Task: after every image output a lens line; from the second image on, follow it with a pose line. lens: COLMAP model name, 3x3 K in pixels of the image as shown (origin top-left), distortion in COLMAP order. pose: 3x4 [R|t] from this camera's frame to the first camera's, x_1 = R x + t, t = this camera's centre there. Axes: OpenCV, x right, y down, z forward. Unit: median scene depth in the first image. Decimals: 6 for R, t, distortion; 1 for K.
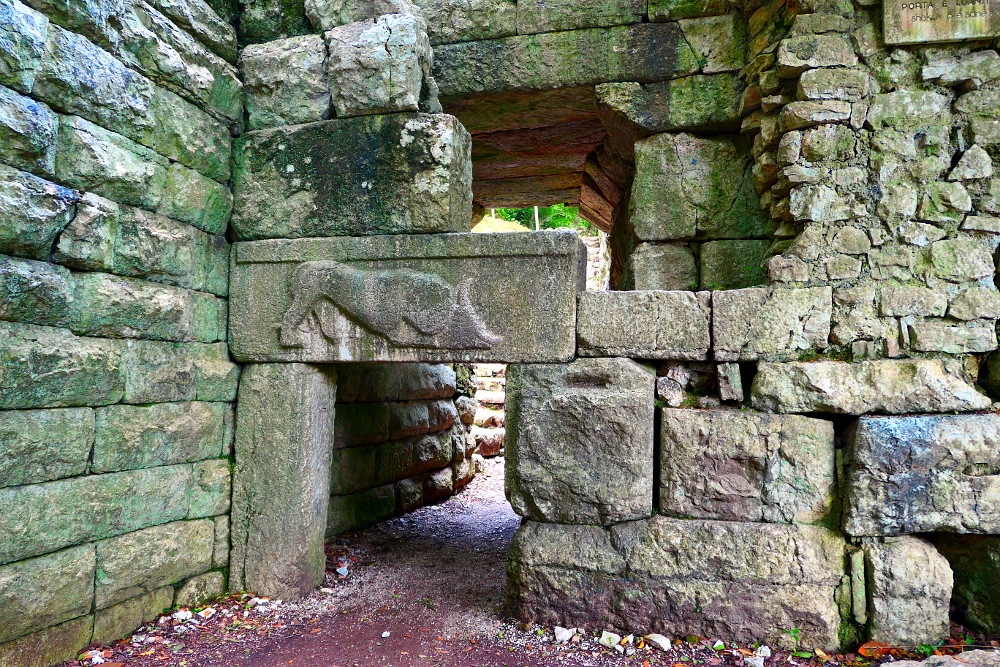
lens RADIAL K [[695.5, 0, 498.8], [0, 695.5, 332.3], [0, 0, 1]] dist [-0.013275, 0.005674]
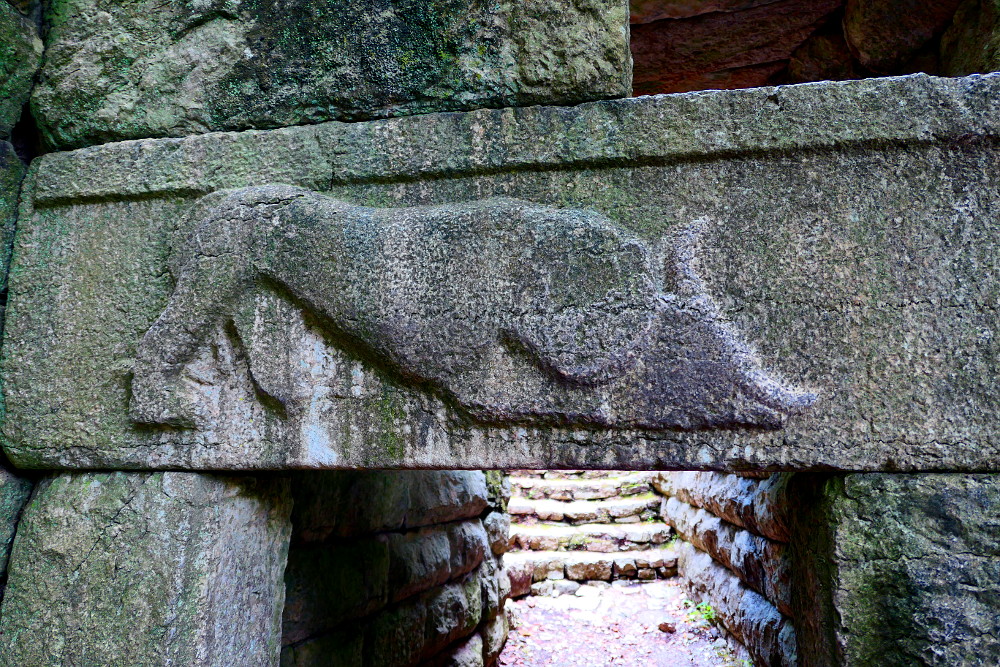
lens RADIAL K [[695.5, 0, 501.2], [0, 695.5, 336.9], [0, 0, 1]] dist [-0.013275, 0.005674]
pose [[0.998558, 0.003745, 0.053557, -0.147758], [0.002906, 0.992332, -0.123570, 0.020255], [-0.053609, 0.123548, 0.990890, 0.641538]]
